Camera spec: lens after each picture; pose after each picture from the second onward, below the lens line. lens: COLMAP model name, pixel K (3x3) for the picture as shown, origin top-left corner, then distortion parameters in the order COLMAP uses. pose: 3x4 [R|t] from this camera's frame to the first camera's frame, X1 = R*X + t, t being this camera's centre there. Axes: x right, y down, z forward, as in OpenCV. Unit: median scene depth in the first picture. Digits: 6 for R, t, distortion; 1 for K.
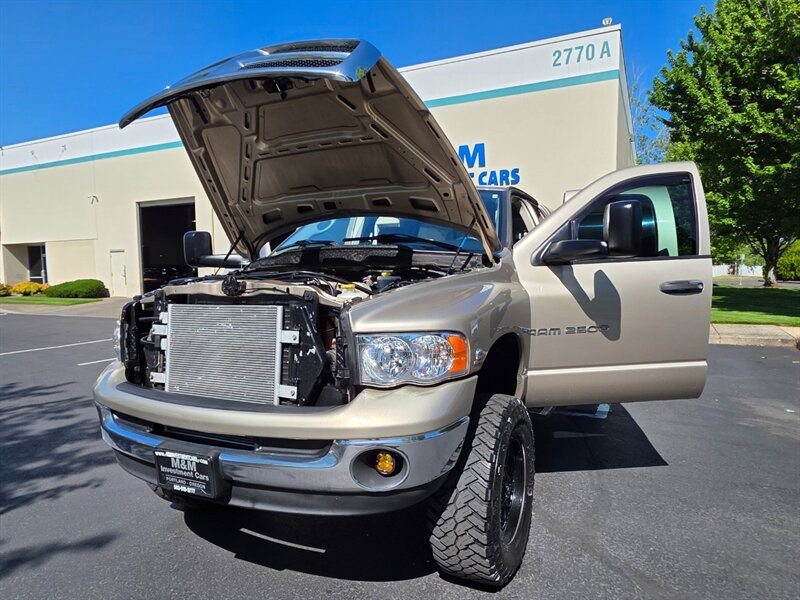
lens RADIAL K [[512.9, 0, 401.8], [0, 512.9, 315.2], [0, 0, 1]] dist [-0.000759, 0.002313]
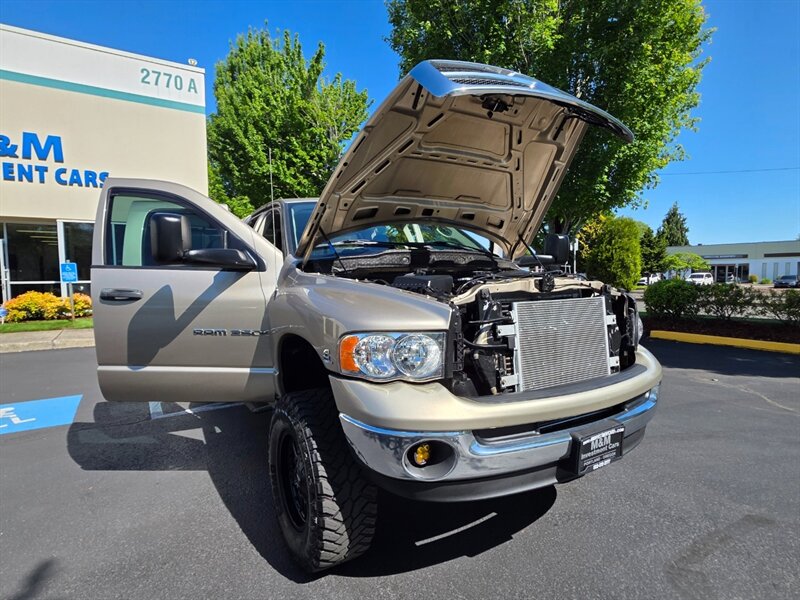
lens RADIAL K [[432.9, 0, 397.4], [0, 432.9, 303.0], [0, 0, 1]] dist [0.001310, 0.000677]
pose [[0.553696, -0.046587, 0.831415, -1.337557], [0.071211, 0.997425, 0.008465, -0.045717], [-0.829668, 0.054519, 0.555588, 0.772755]]
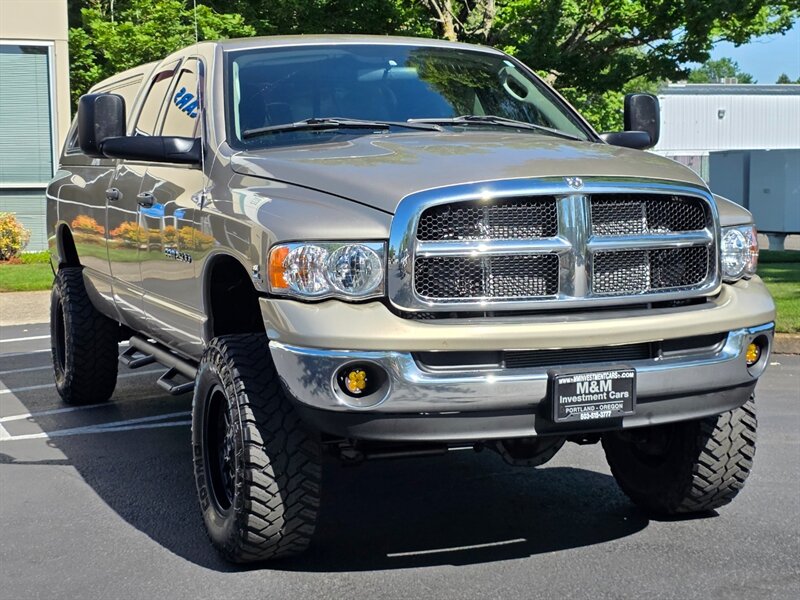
lens RADIAL K [[1427.2, 0, 400.0], [0, 1427.2, 300.0], [0, 0, 1]] dist [0.111376, -0.041550]
pose [[0.687600, -0.062617, 0.723385, -2.235248], [0.064291, 0.997612, 0.025244, 0.058083], [-0.723238, 0.029149, 0.689984, -0.409272]]
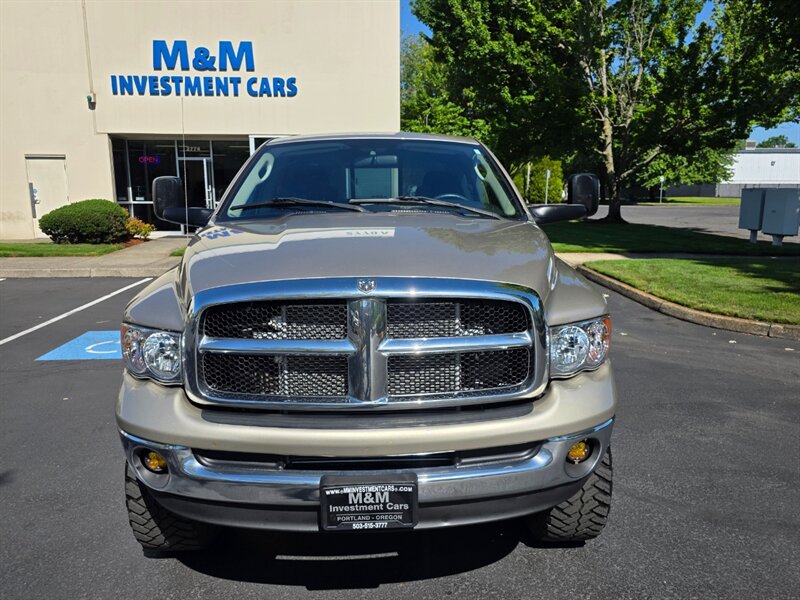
lens RADIAL K [[585.8, 0, 400.1], [0, 585.8, 295.2], [0, 0, 1]] dist [0.031829, -0.005117]
pose [[0.887690, -0.073382, 0.454556, -0.743158], [0.031456, 0.994577, 0.099130, -0.127200], [-0.459365, -0.073698, 0.885185, 0.131492]]
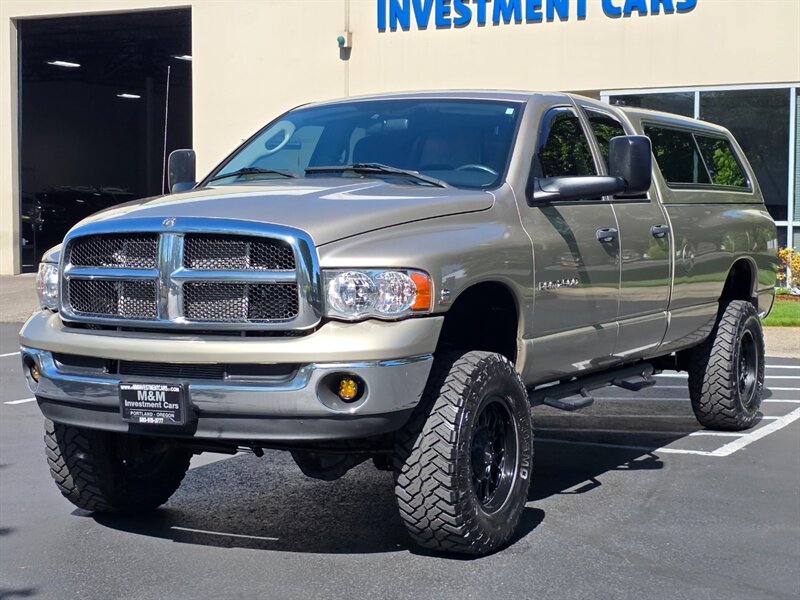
lens RADIAL K [[1427.2, 0, 400.0], [0, 1427.2, 300.0], [0, 0, 1]] dist [0.111376, -0.041550]
pose [[0.999538, 0.014466, -0.026743, 0.132716], [-0.015078, 0.999626, -0.022833, 0.147528], [0.026402, 0.023226, 0.999382, -1.714570]]
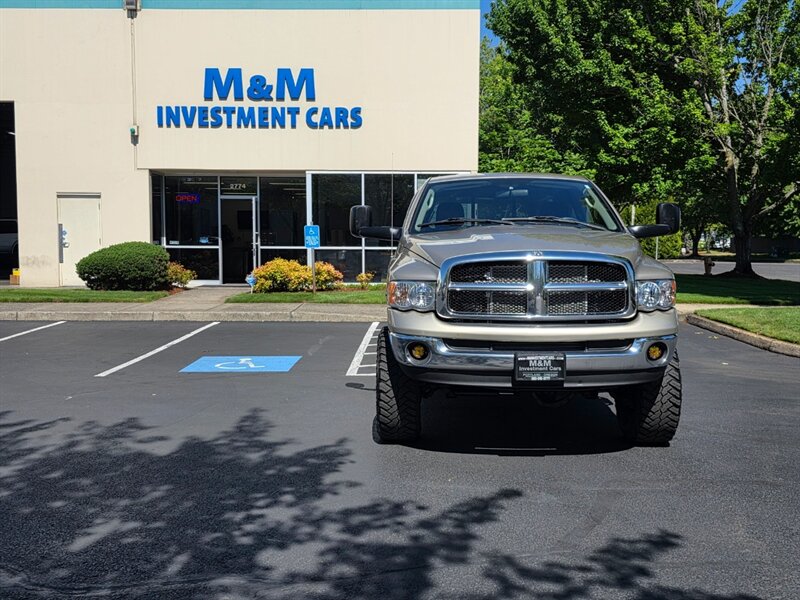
lens RADIAL K [[817.6, 0, 400.0], [0, 817.6, 300.0], [0, 0, 1]] dist [0.140224, -0.313440]
pose [[0.914773, -0.016172, 0.403644, -1.751685], [0.021784, 0.999719, -0.009314, 0.098524], [-0.403380, 0.017314, 0.914869, -1.122657]]
